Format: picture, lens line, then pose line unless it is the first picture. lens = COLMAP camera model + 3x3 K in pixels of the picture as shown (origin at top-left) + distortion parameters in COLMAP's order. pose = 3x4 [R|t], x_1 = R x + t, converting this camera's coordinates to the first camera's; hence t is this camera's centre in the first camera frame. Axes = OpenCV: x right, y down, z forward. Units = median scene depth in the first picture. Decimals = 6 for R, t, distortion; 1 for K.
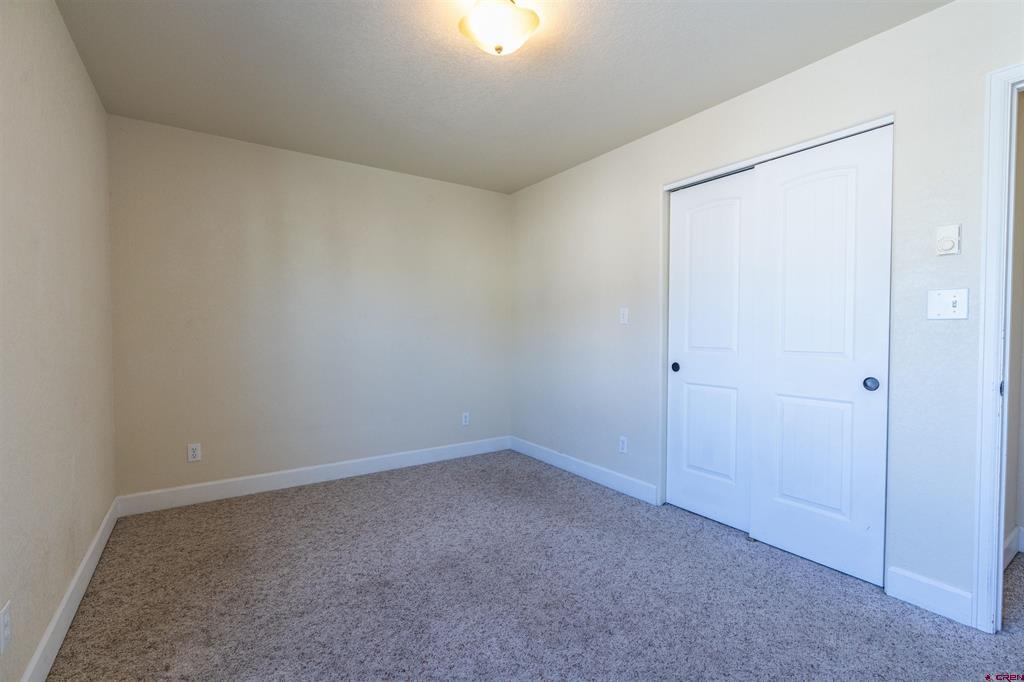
lens RADIAL K [[459.1, 0, 513.6], [0, 459.1, 341.0], [0, 0, 1]] dist [-0.002984, 0.000233]
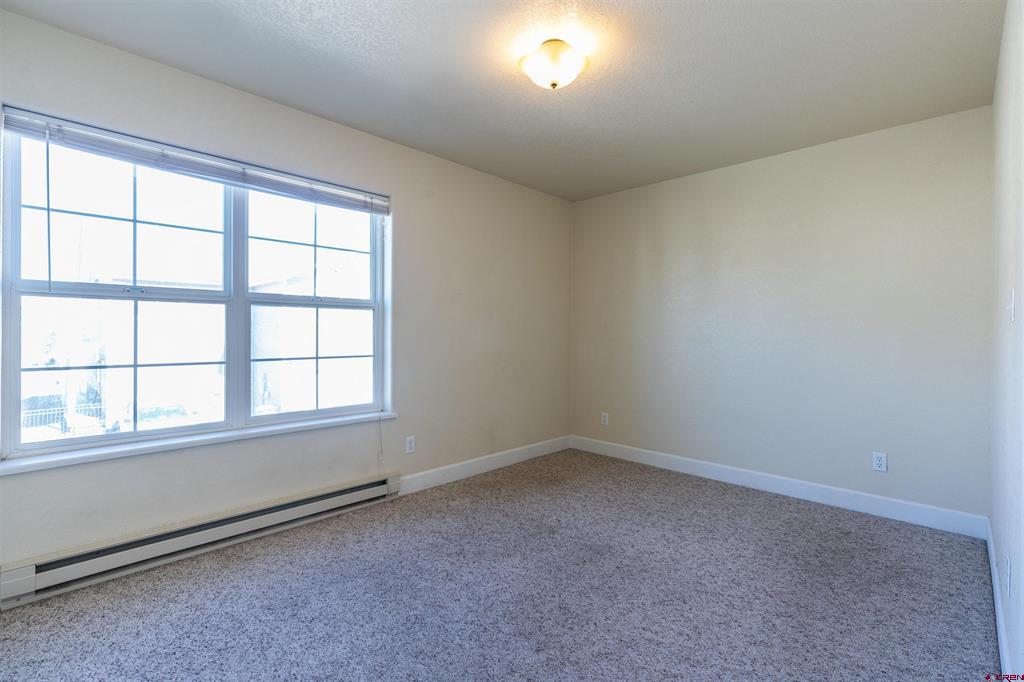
lens RADIAL K [[462.8, 0, 511.9], [0, 462.8, 333.6], [0, 0, 1]] dist [-0.002676, 0.000200]
pose [[0.188844, -0.000656, -0.982007, 0.733684], [-0.028201, 0.999584, -0.006091, -0.007382], [0.981602, 0.028844, 0.188746, 0.480219]]
